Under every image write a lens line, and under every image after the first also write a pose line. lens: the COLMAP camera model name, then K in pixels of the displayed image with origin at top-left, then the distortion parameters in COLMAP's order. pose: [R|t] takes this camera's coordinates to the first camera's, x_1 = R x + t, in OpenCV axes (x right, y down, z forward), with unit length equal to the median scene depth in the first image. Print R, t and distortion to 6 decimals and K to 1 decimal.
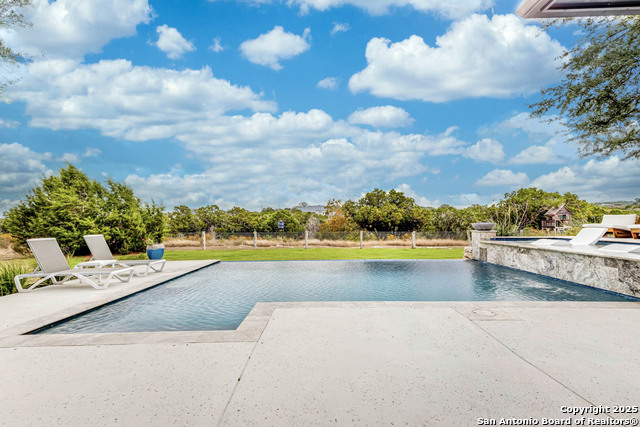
lens RADIAL K [[281.9, 0, 319.5], [0, 281.9, 215.8], [0, 0, 1]] dist [0.015445, -0.000298]
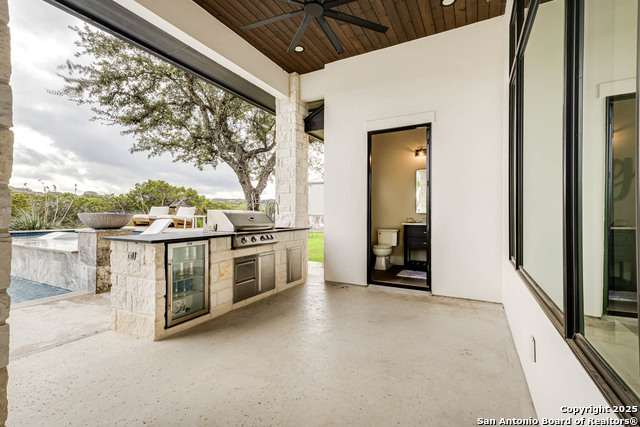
lens RADIAL K [[281.9, 0, 322.5], [0, 281.9, 213.8], [0, 0, 1]] dist [0.015445, -0.000298]
pose [[0.455564, 0.007211, 0.890174, 0.089312], [-0.029453, 0.999542, 0.006976, -0.000825], [-0.889716, -0.029397, 0.455568, -0.027139]]
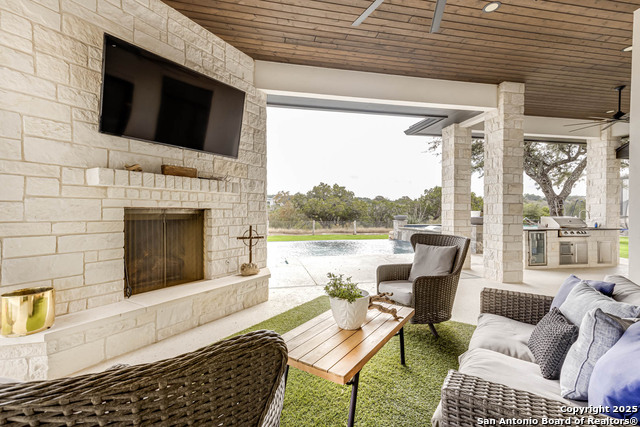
lens RADIAL K [[281.9, 0, 321.4], [0, 281.9, 215.6], [0, 0, 1]] dist [0.015445, -0.000298]
pose [[0.976808, 0.005562, 0.214045, -0.049111], [-0.013295, 0.999309, 0.034706, -0.006555], [-0.213704, -0.036747, 0.976207, -0.117061]]
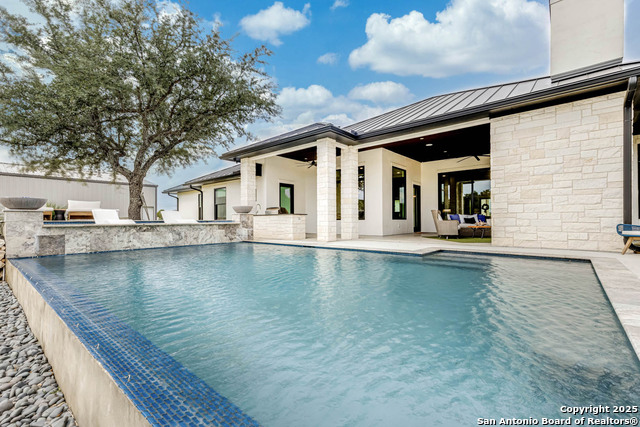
lens RADIAL K [[281.9, 0, 314.9], [0, 281.9, 215.4], [0, 0, 1]] dist [0.015445, -0.000298]
pose [[-0.747961, 0.019966, 0.663442, -0.091049], [-0.008569, 0.999174, -0.039730, 0.023827], [-0.663687, -0.035401, -0.747172, 0.296148]]
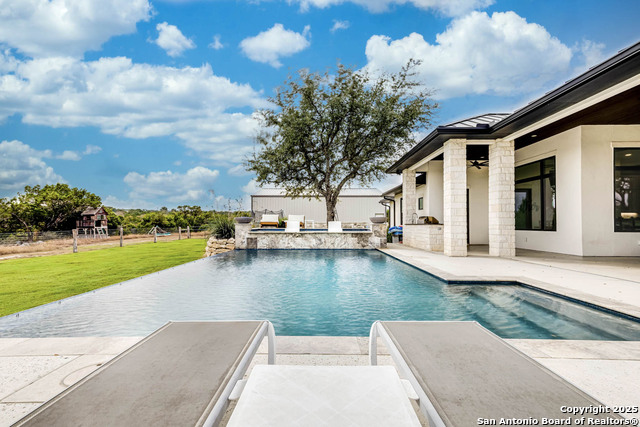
lens RADIAL K [[281.9, 0, 319.3], [0, 281.9, 216.2], [0, 0, 1]] dist [0.015445, -0.000298]
pose [[0.012996, 0.034997, 0.999303, -0.168789], [-0.026474, 0.999049, -0.034644, 0.015205], [-0.999565, -0.026006, 0.013910, 0.189301]]
